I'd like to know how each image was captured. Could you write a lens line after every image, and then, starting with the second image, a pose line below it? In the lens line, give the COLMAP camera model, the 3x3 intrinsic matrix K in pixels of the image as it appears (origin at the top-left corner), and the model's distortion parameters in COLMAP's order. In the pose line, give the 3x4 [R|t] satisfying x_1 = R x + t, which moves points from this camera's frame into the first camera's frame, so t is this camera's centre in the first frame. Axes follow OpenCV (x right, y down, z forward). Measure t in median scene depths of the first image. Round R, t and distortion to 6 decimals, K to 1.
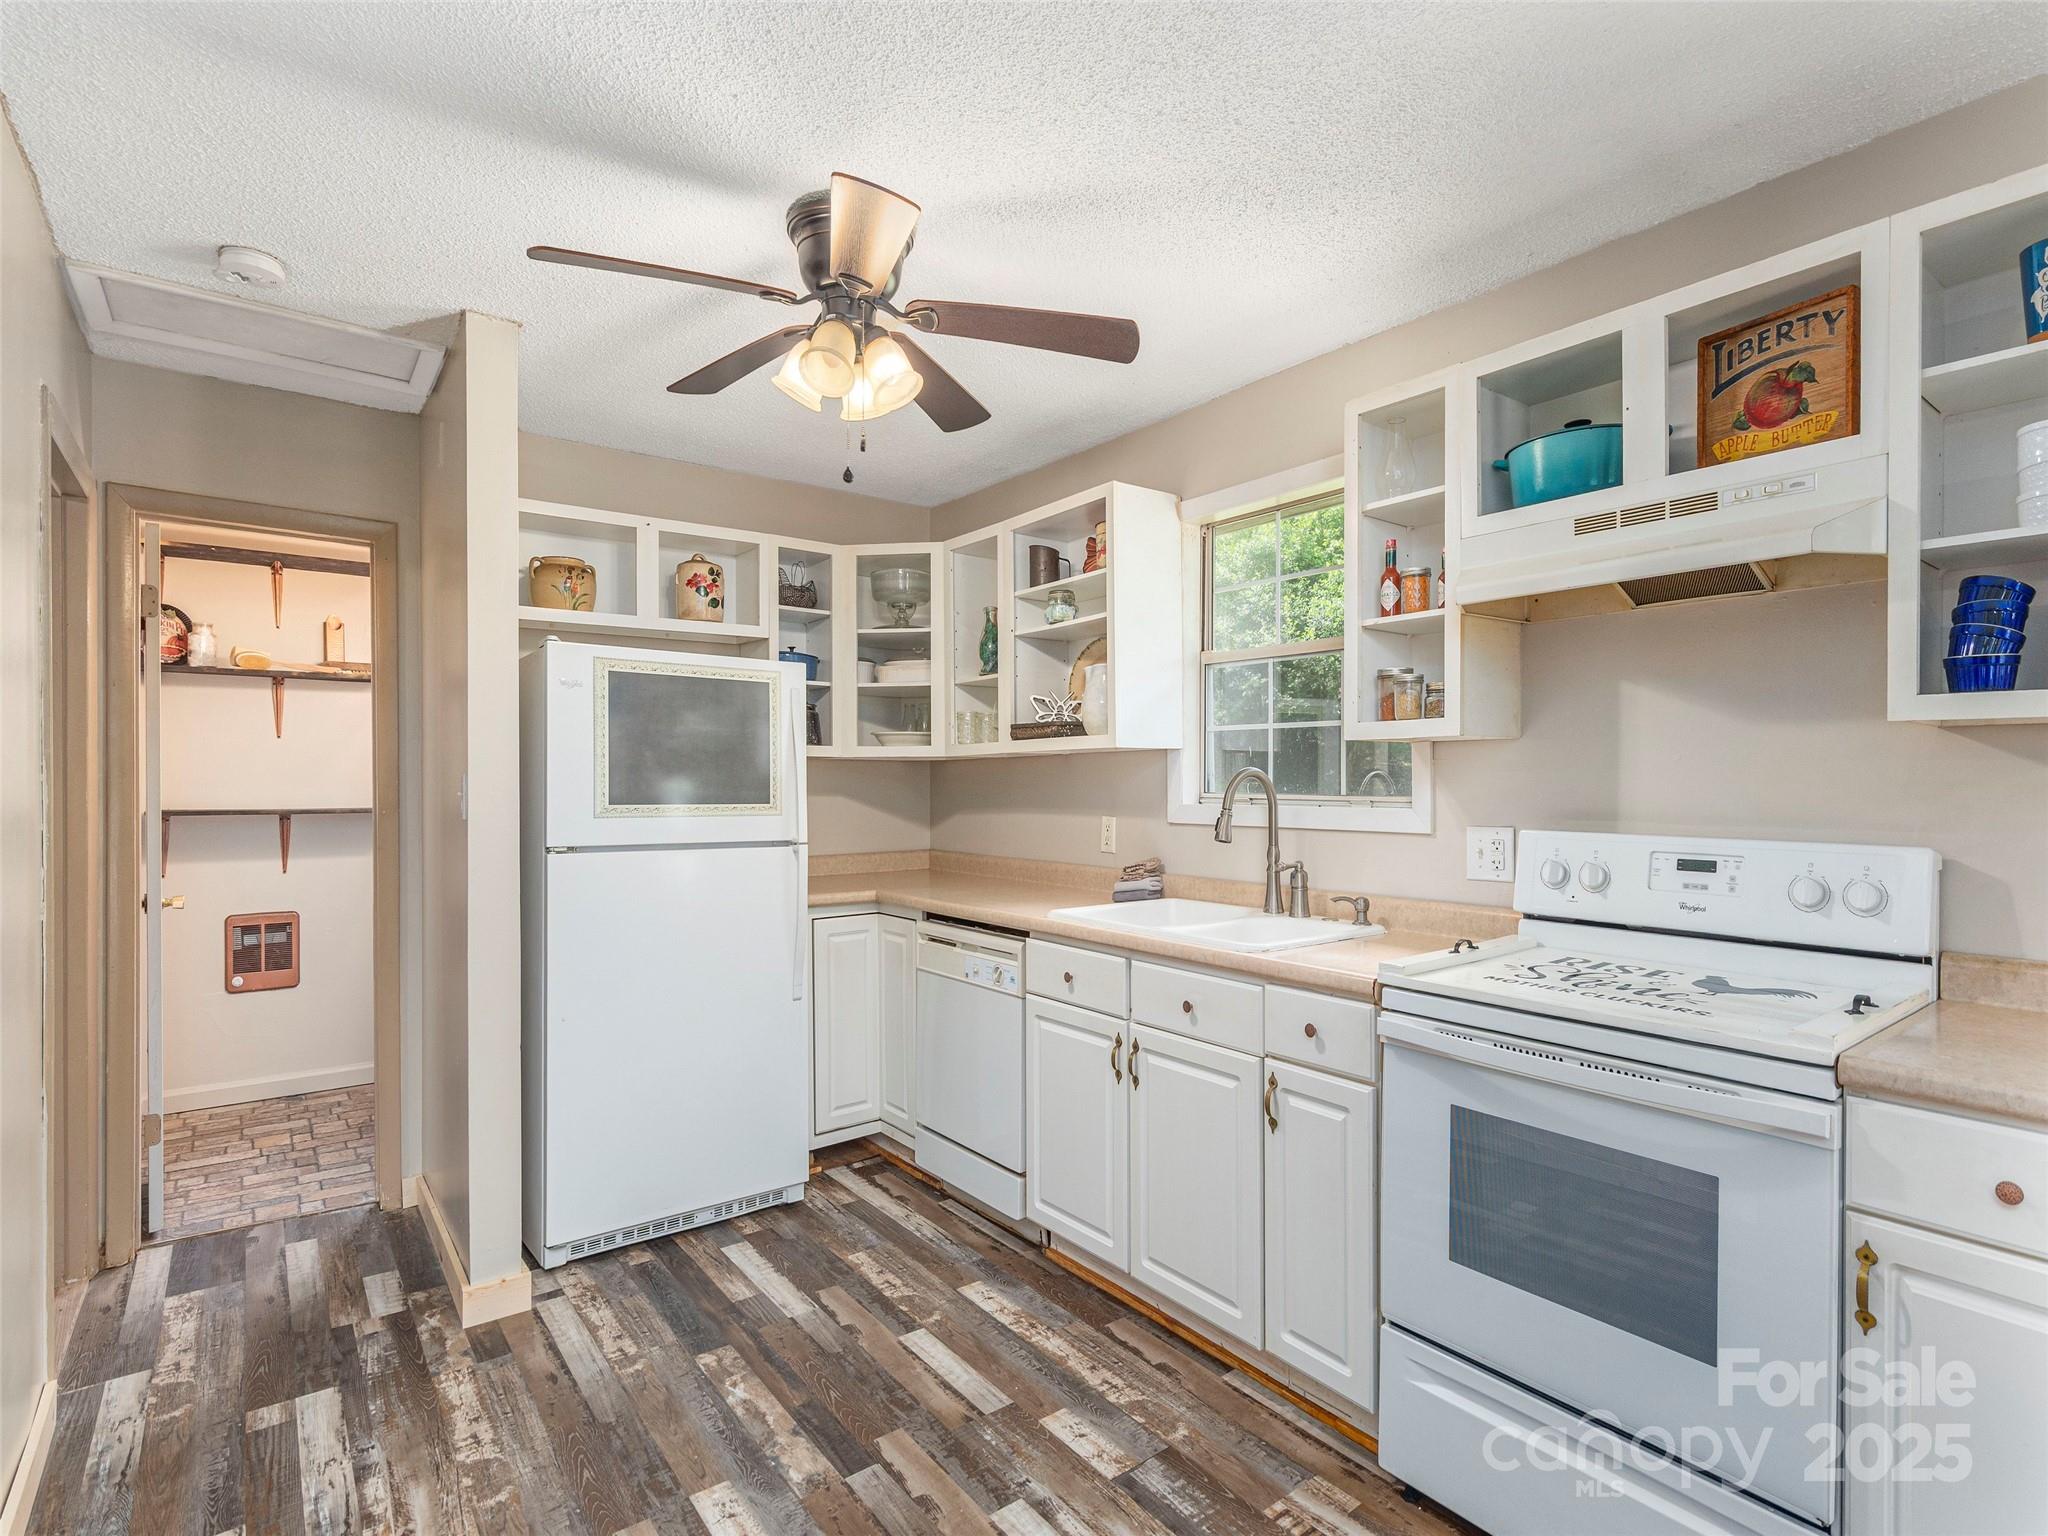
lens RADIAL K [[1028.1, 0, 1024.0], [0, 1028.1, 768.0], [0, 0, 1]] dist [-0.001202, 0.000163]
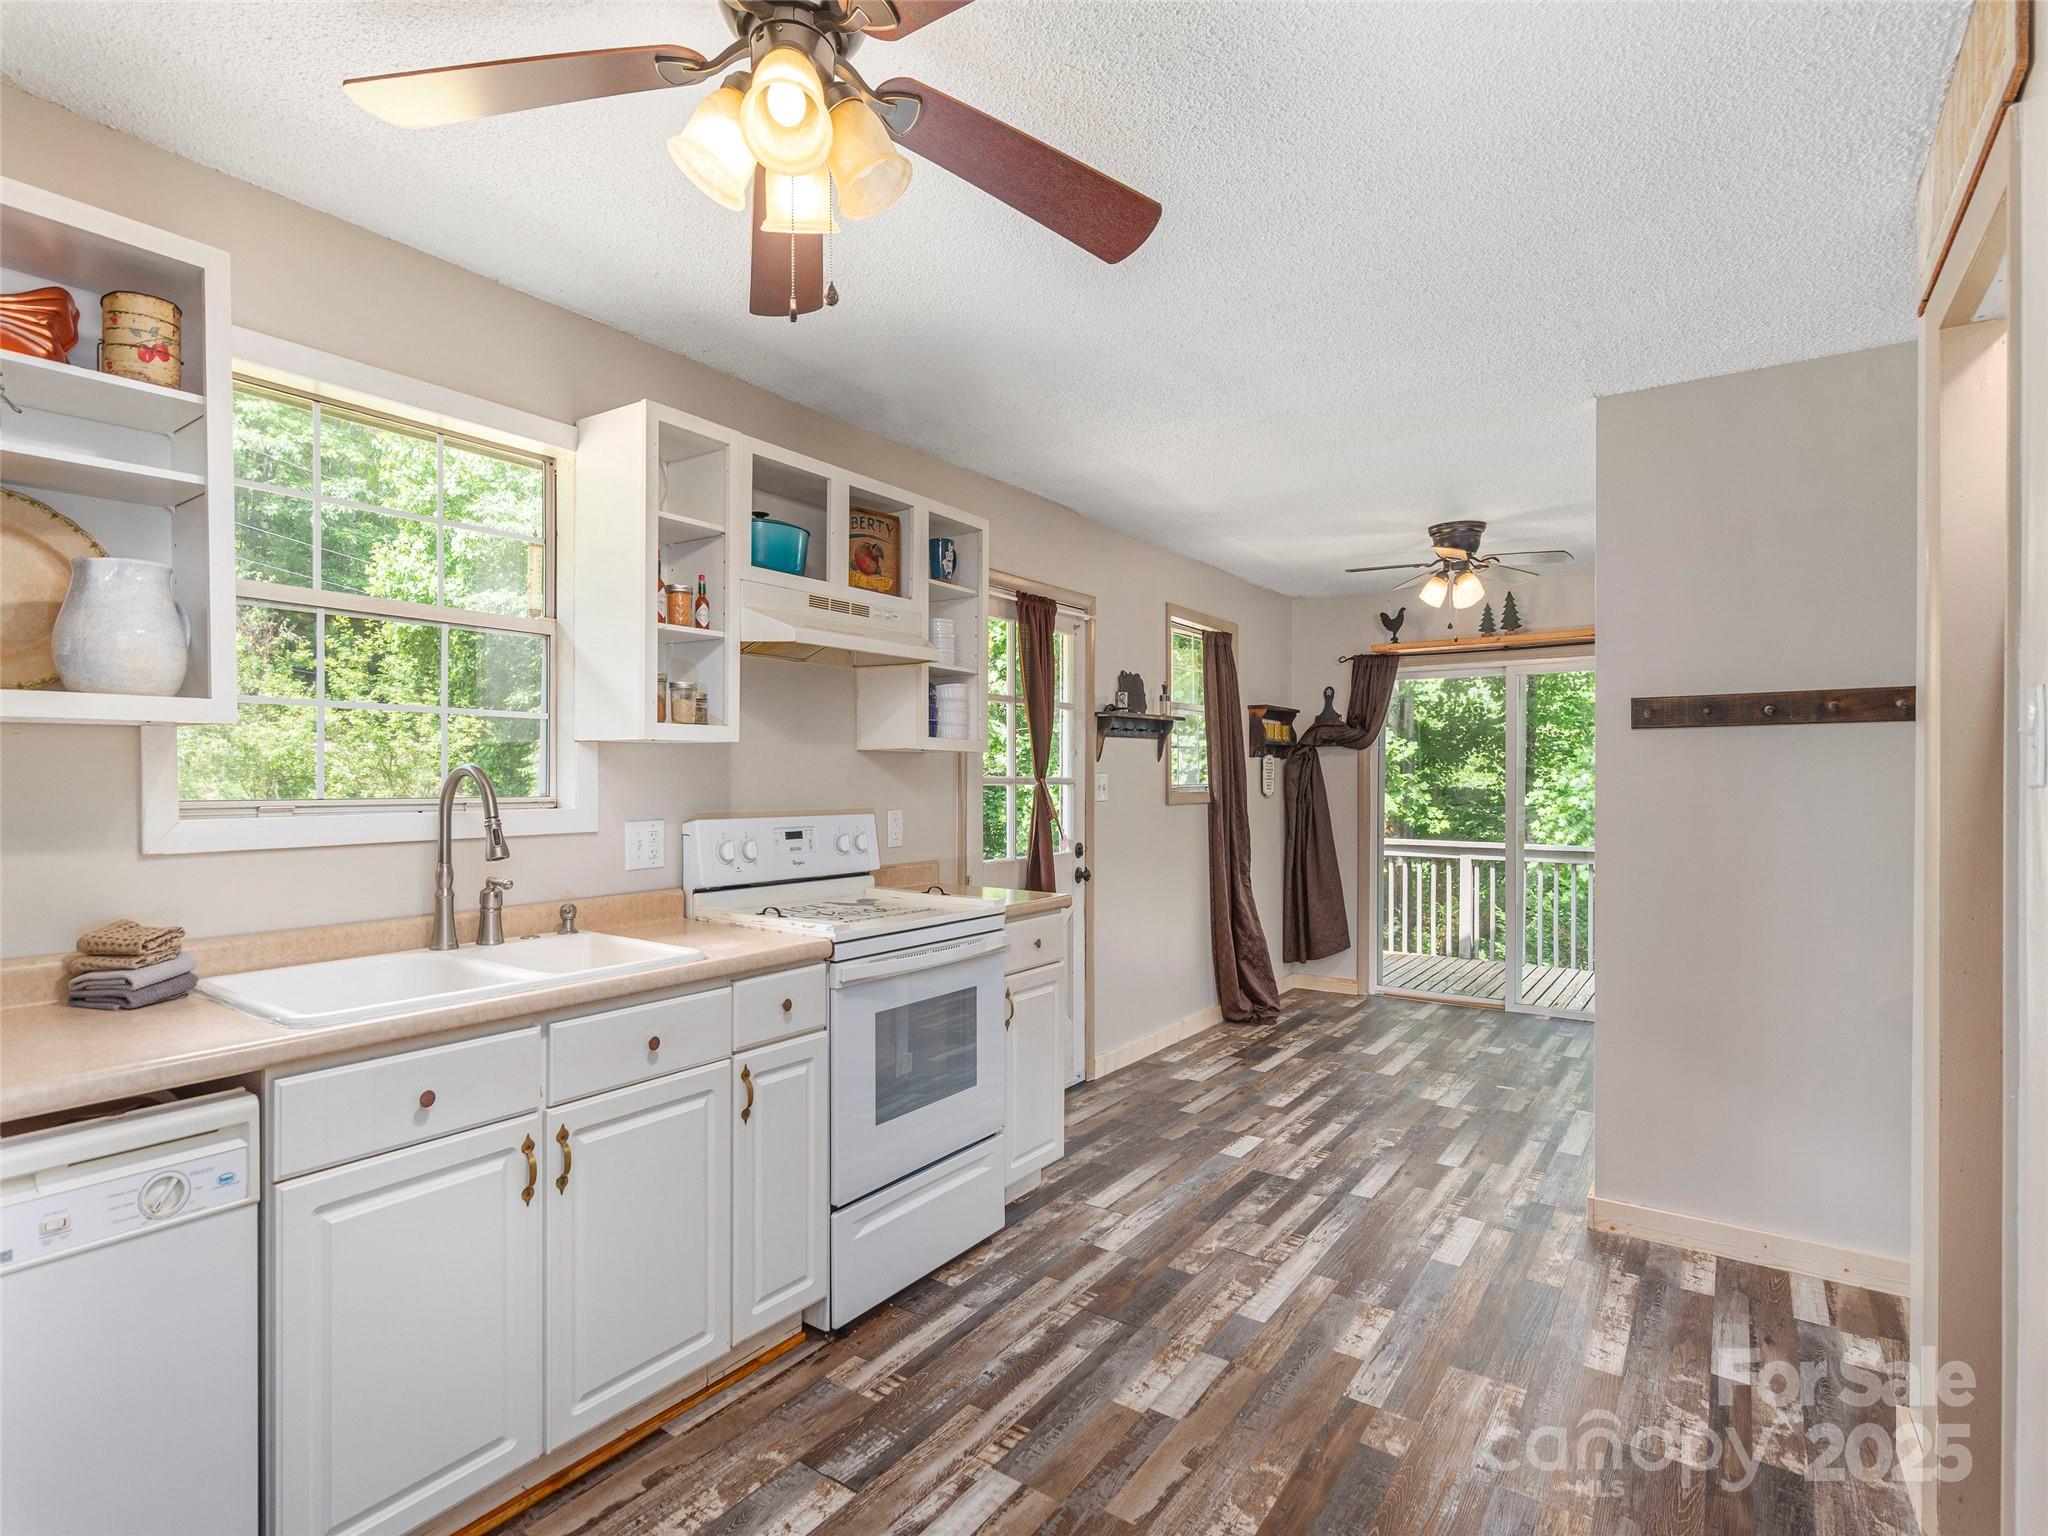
lens RADIAL K [[1045.8, 0, 1024.0], [0, 1045.8, 768.0], [0, 0, 1]] dist [0.001774, -0.000586]
pose [[-0.323390, 0.008266, 0.946230, -0.826445], [-0.010770, 0.999865, -0.012415, 0.009874], [-0.946205, -0.014205, -0.323257, 1.063544]]
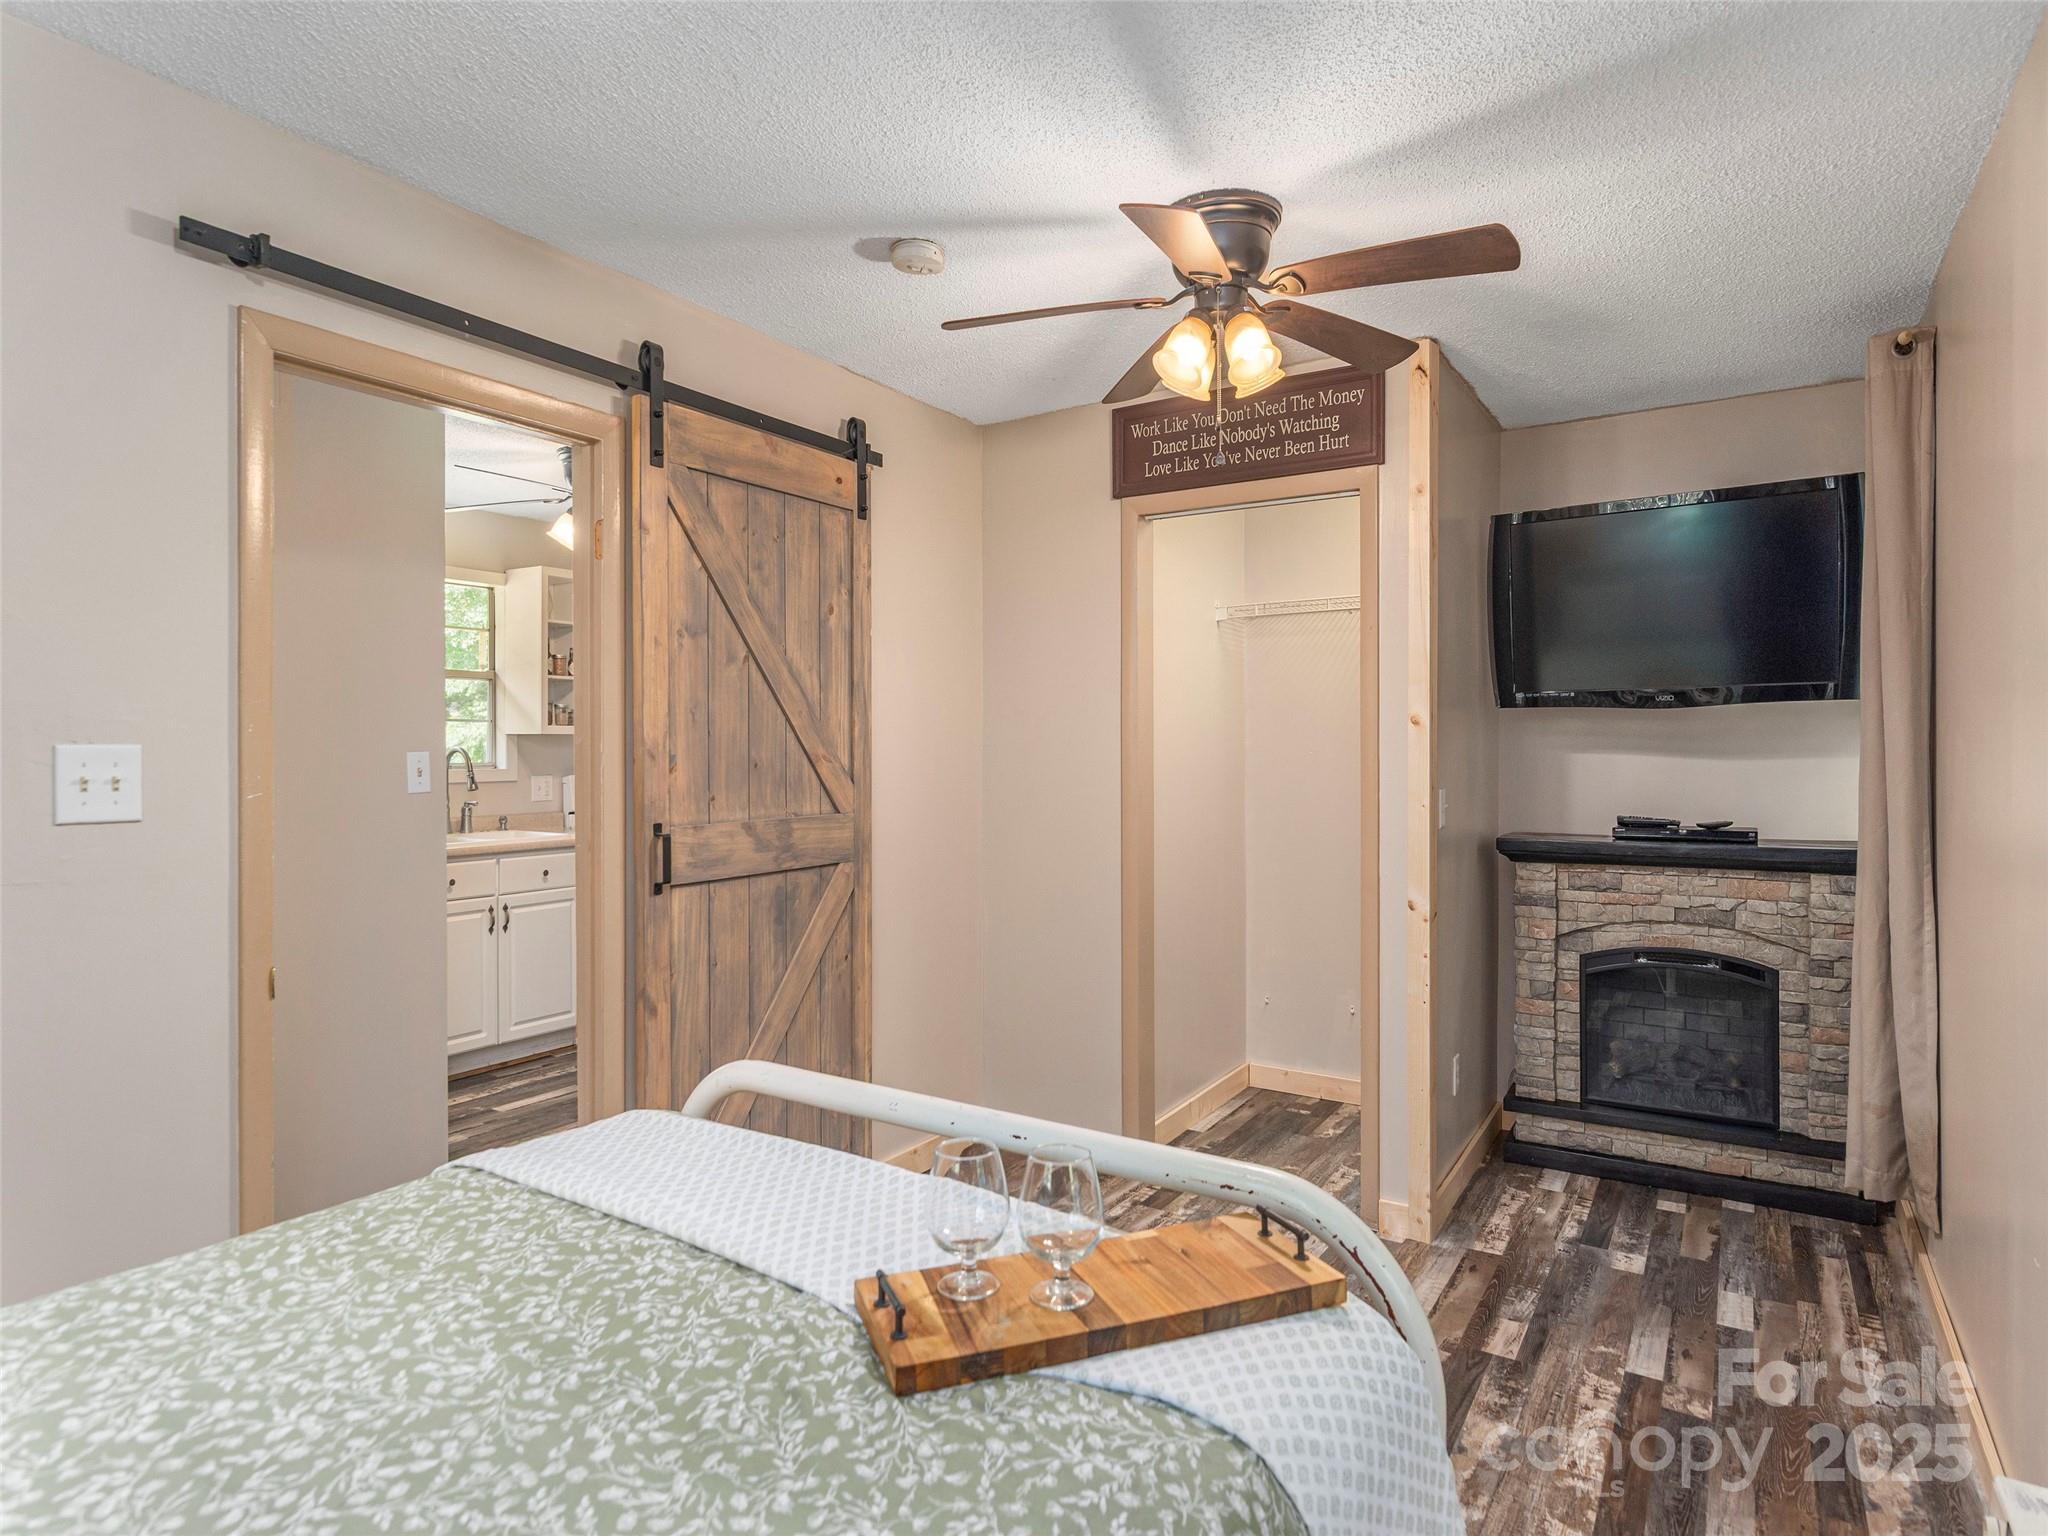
lens RADIAL K [[1155.9, 0, 1024.0], [0, 1155.9, 768.0], [0, 0, 1]] dist [-0.001401, 0.000342]
pose [[-0.357936, -0.013169, 0.933653, -2.298162], [-0.011169, 0.999889, 0.009821, 0.008024], [-0.933679, -0.006913, -0.358043, 1.007653]]
